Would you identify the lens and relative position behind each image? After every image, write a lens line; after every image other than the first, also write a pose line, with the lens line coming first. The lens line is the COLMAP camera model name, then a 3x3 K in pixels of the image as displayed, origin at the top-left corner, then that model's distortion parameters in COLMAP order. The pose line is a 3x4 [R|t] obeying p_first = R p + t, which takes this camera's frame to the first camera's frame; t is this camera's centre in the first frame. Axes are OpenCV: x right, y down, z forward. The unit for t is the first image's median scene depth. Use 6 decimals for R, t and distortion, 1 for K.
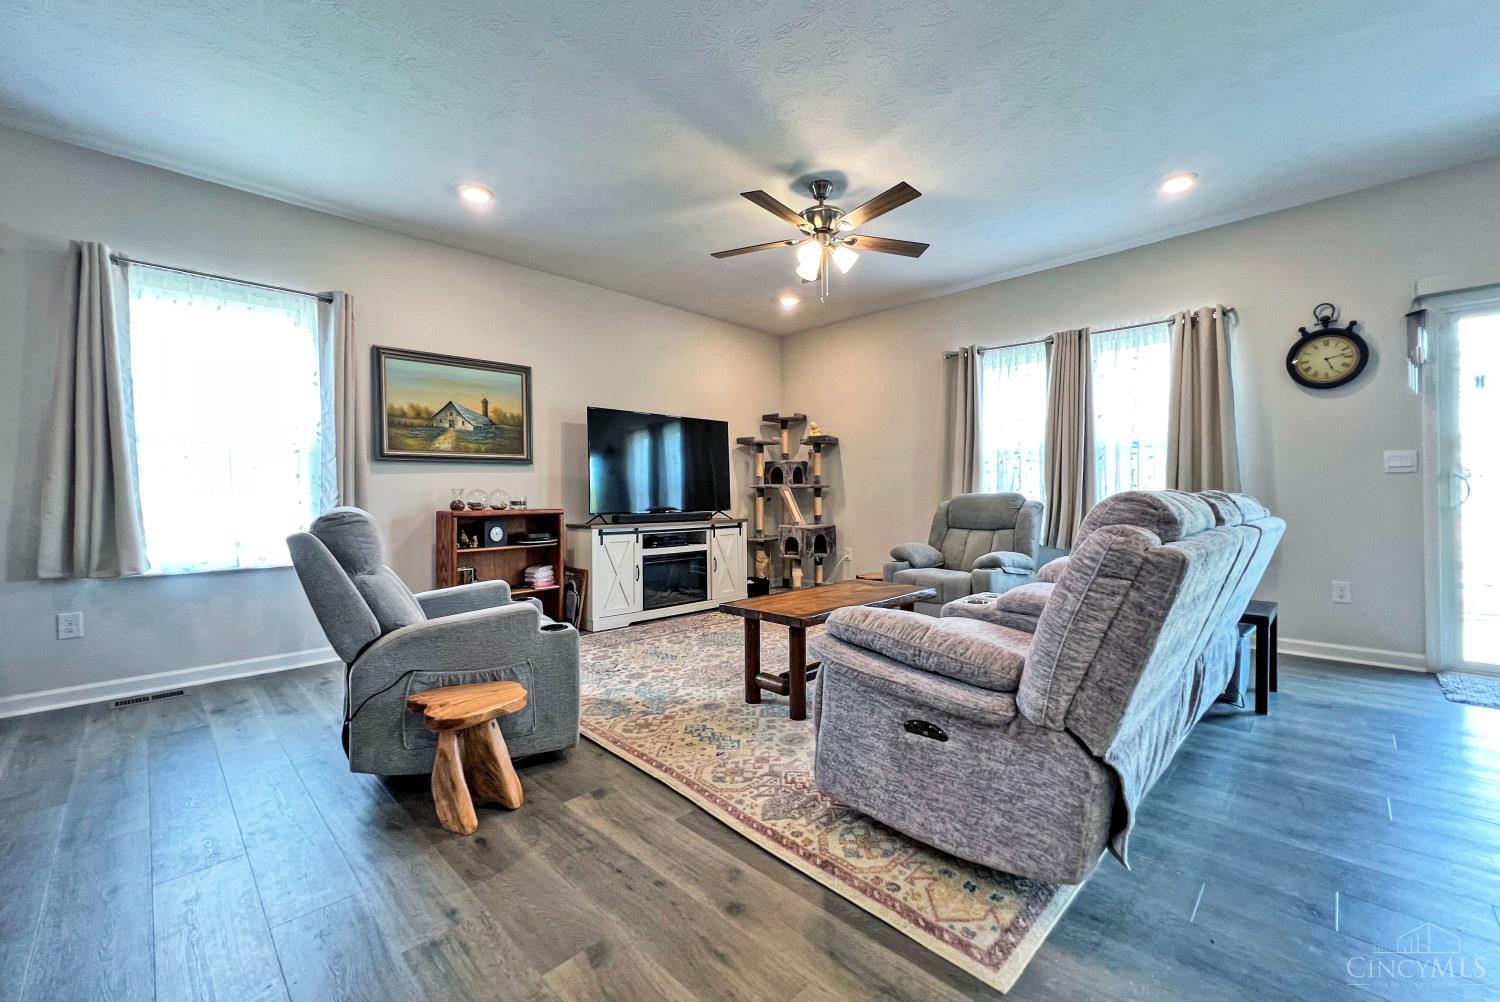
lens RADIAL K [[599.5, 0, 749.4], [0, 599.5, 488.2], [0, 0, 1]] dist [-0.001311, -0.000132]
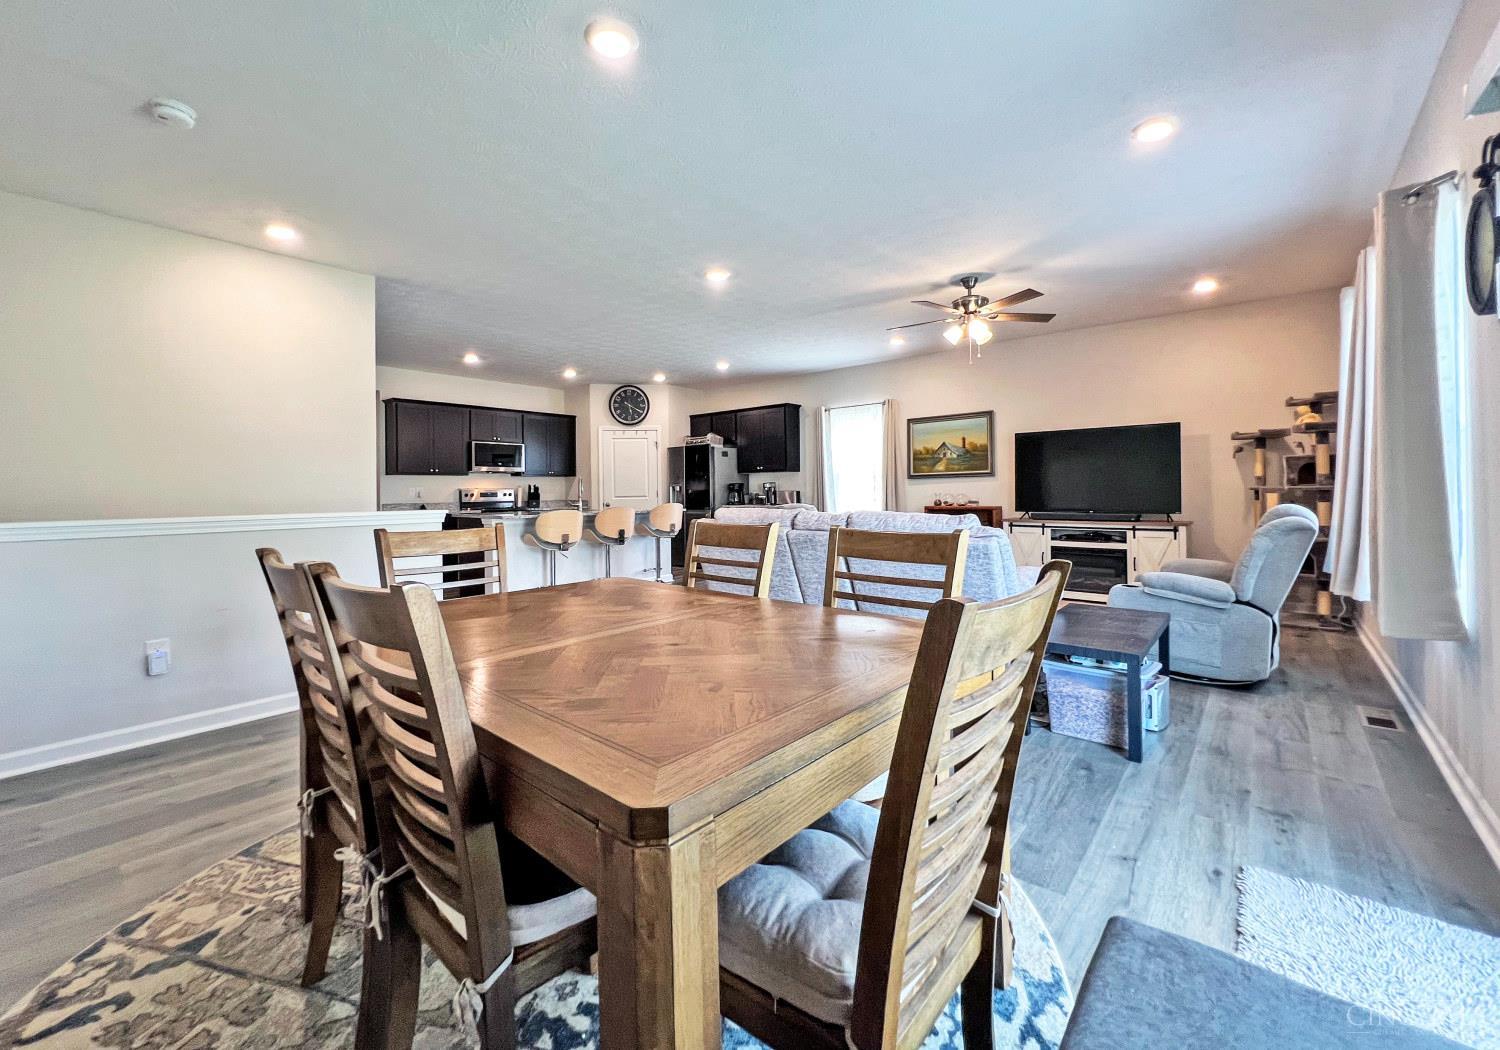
lens RADIAL K [[611.2, 0, 749.7], [0, 611.2, 484.6], [0, 0, 1]] dist [-0.000488, 0.000046]
pose [[0.077412, -0.003213, -0.996994, 1.294226], [0.022656, 0.999742, -0.001462, -0.035122], [0.996742, -0.022475, 0.077465, 0.327893]]
